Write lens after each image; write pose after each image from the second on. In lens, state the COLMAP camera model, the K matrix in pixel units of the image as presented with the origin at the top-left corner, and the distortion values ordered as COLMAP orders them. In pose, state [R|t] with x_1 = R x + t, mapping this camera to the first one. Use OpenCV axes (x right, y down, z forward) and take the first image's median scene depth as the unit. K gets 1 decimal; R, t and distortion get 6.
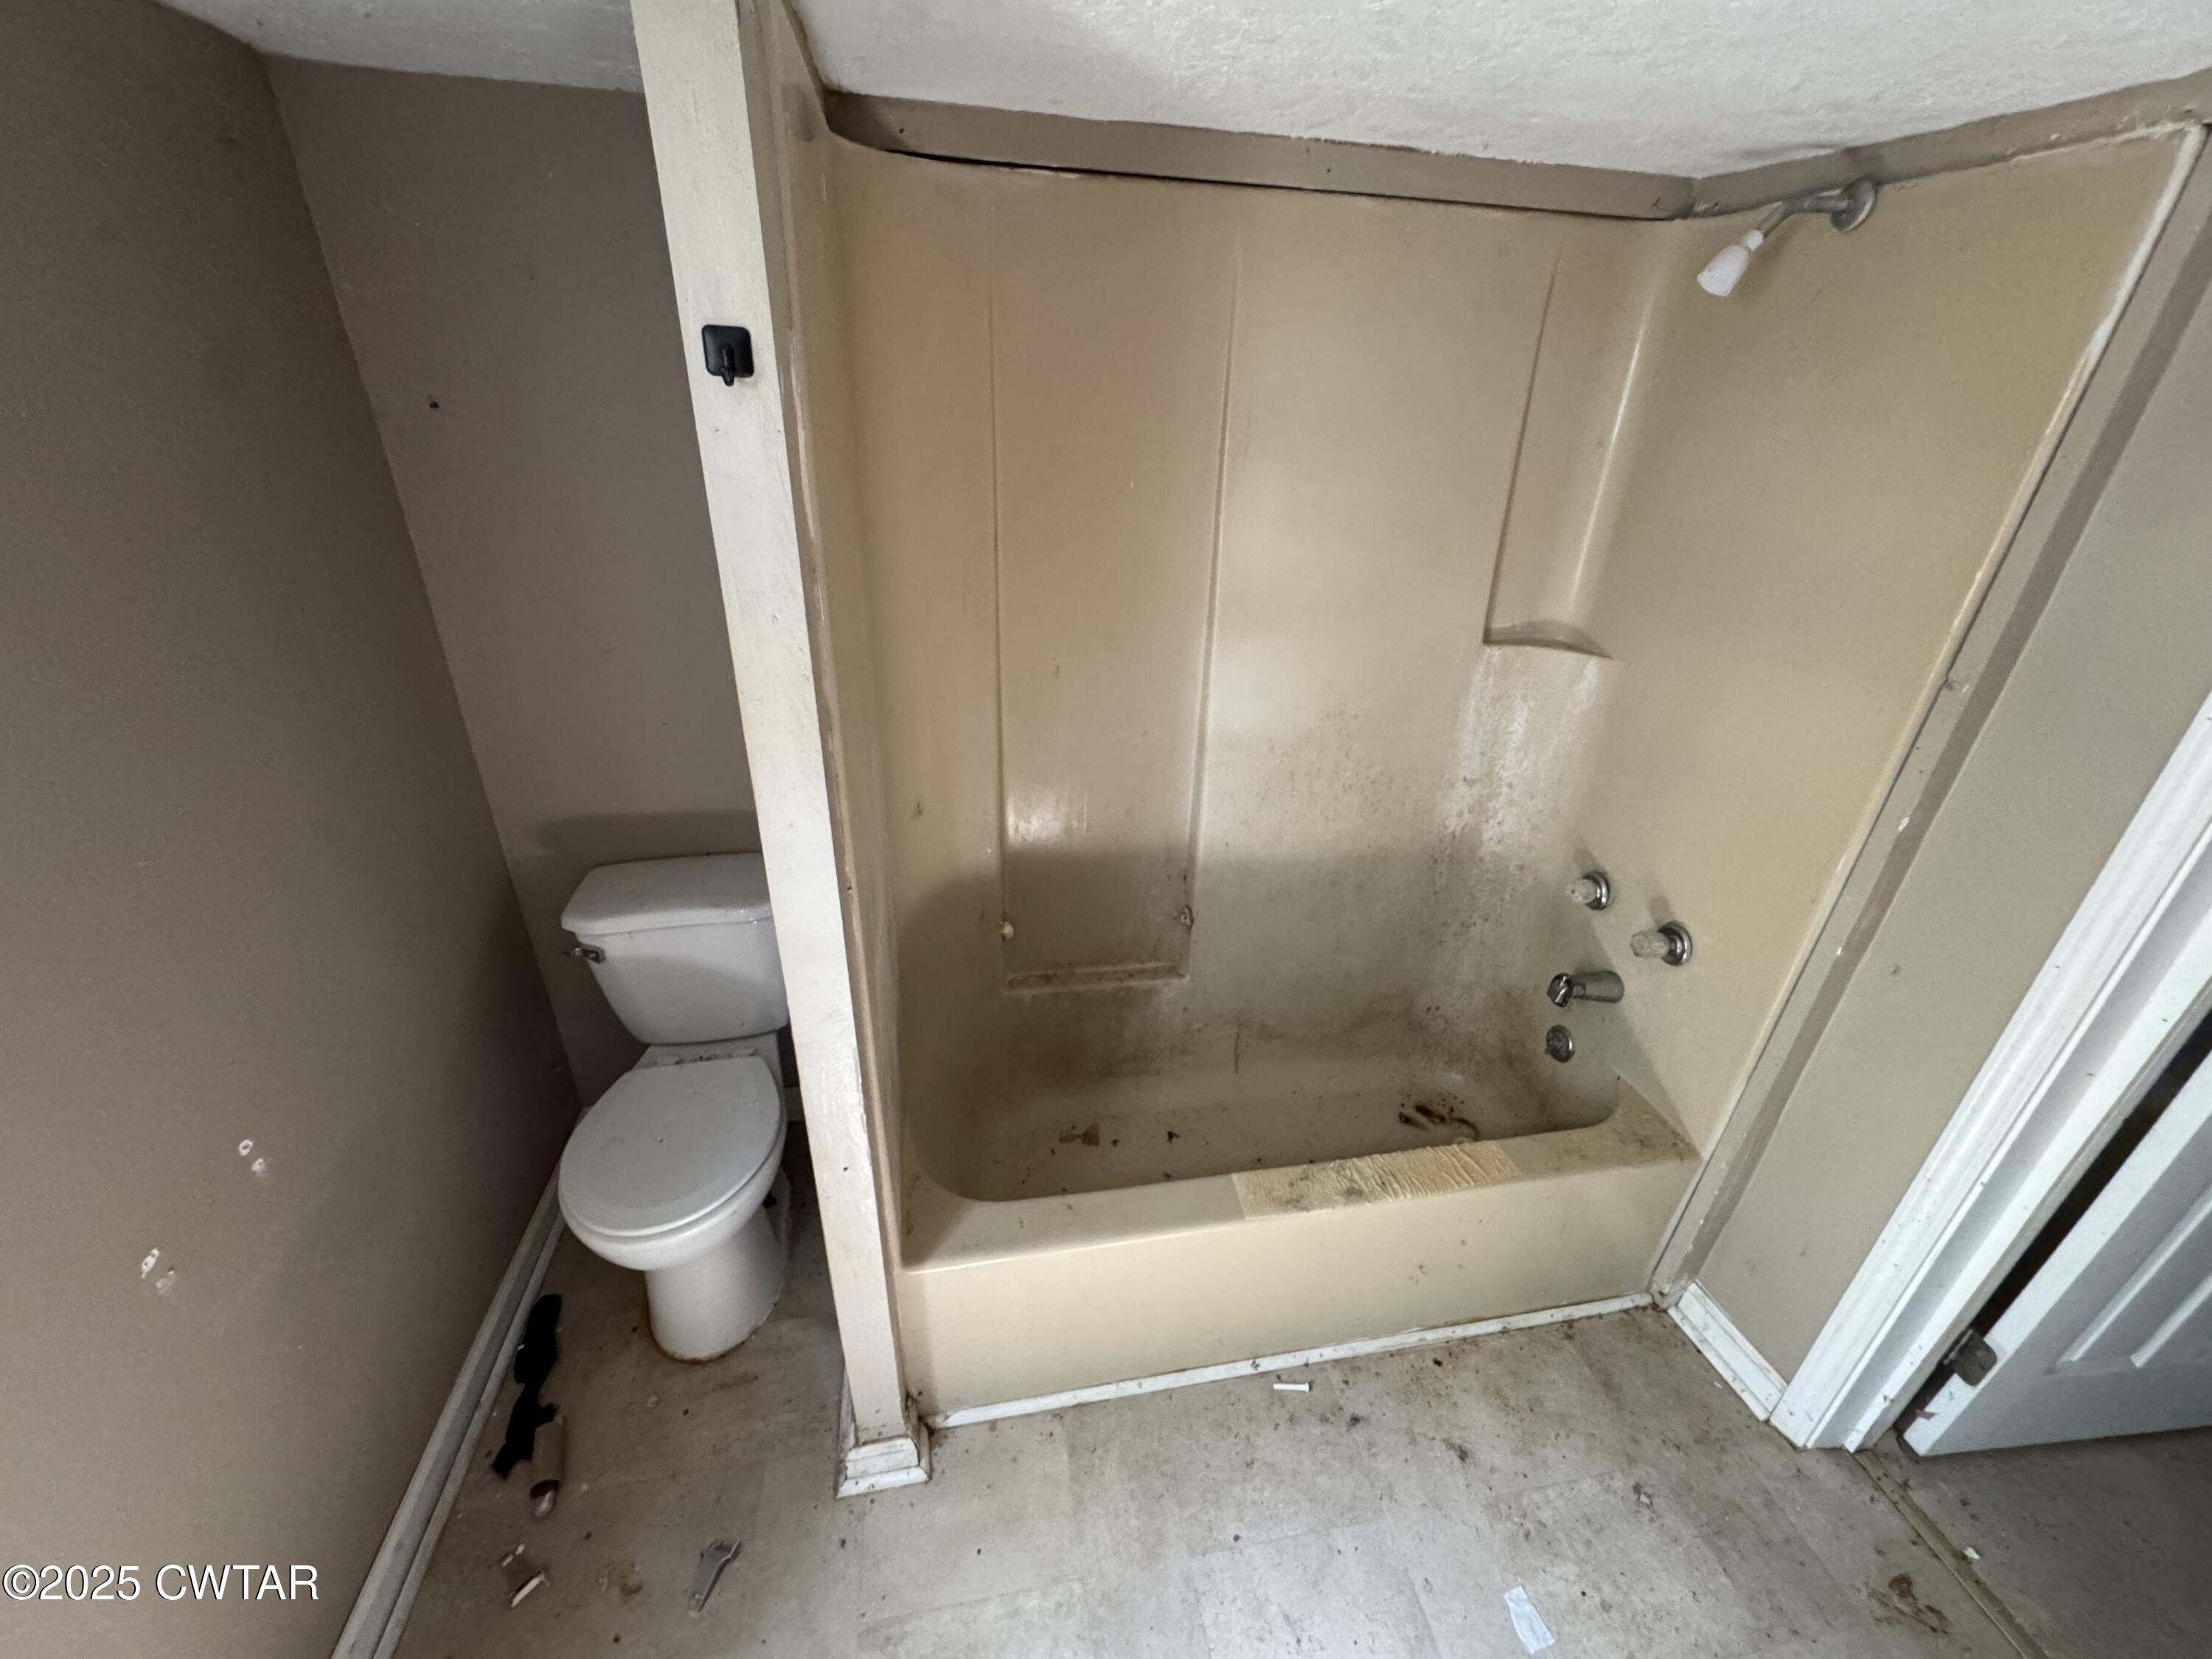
lens RADIAL K [[884.0, 0, 1106.5], [0, 884.0, 826.3], [0, 0, 1]] dist [0.001718, 0.000229]
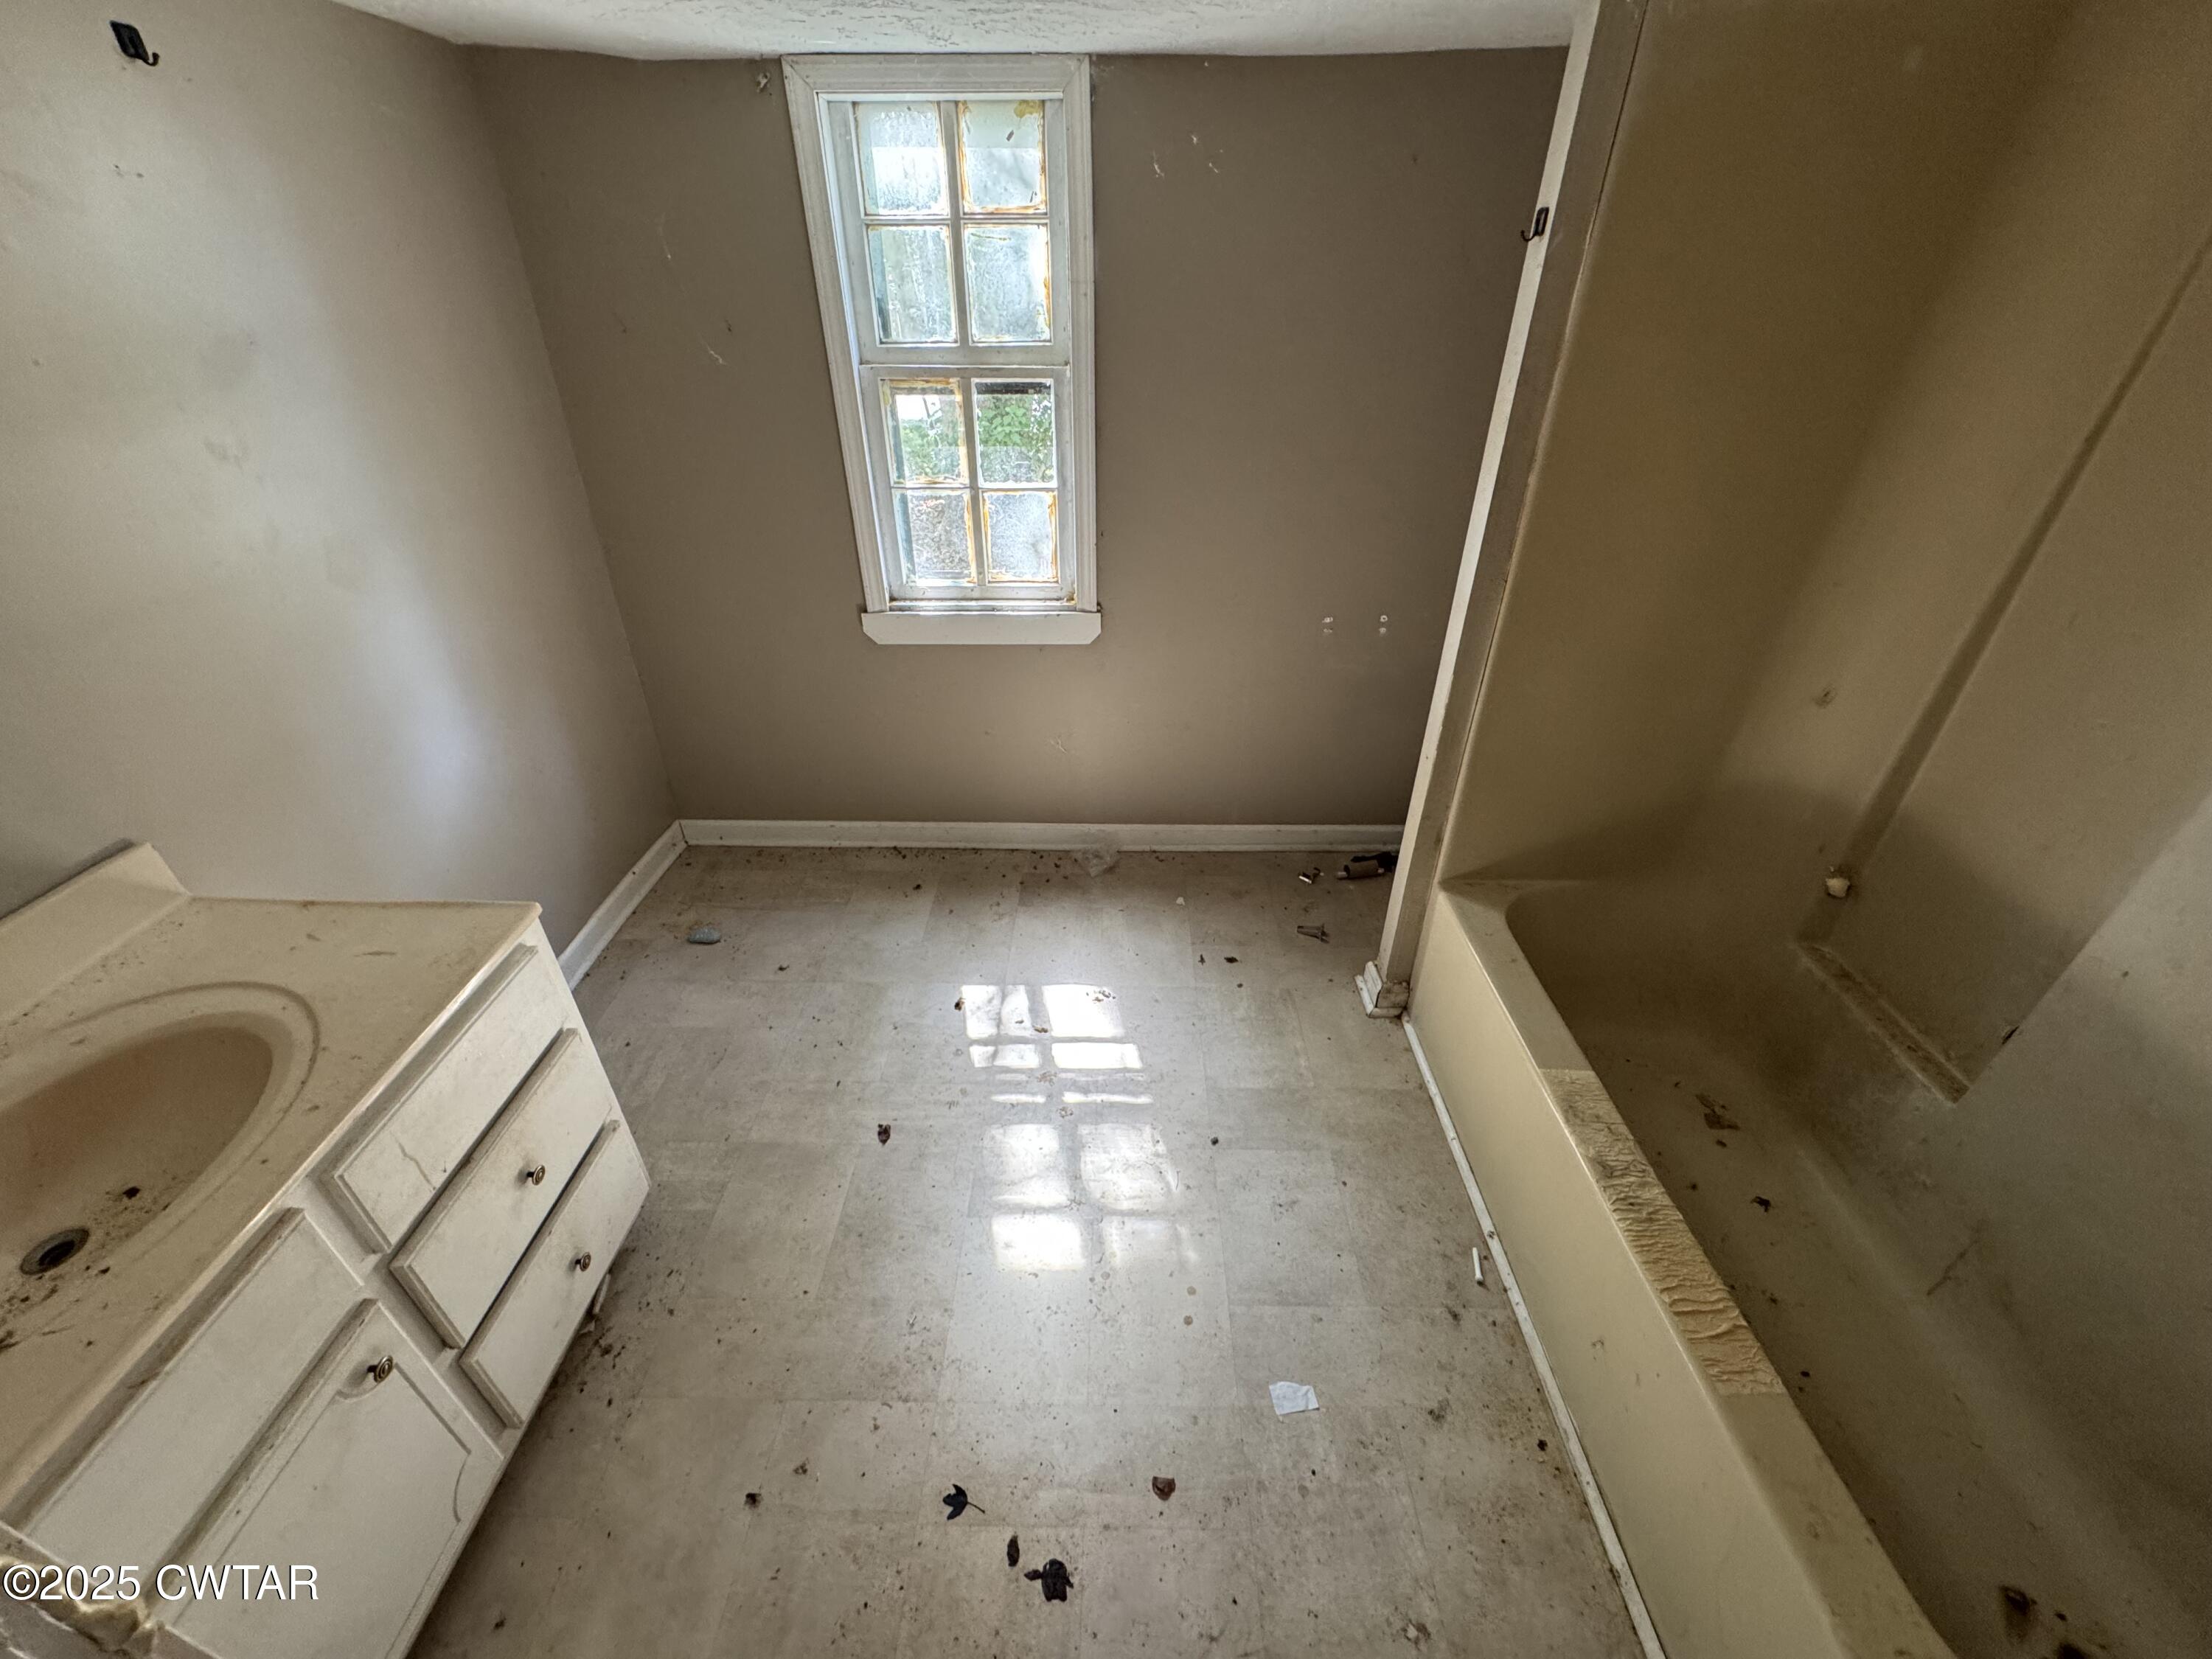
lens RADIAL K [[884.0, 0, 1107.7], [0, 884.0, 832.5], [0, 0, 1]] dist [0.001718, 0.000229]
pose [[-0.198386, 0.483030, -0.852833, 0.937130], [-0.447571, 0.729462, 0.517268, -0.066932], [0.871965, 0.484322, 0.071476, 0.319904]]
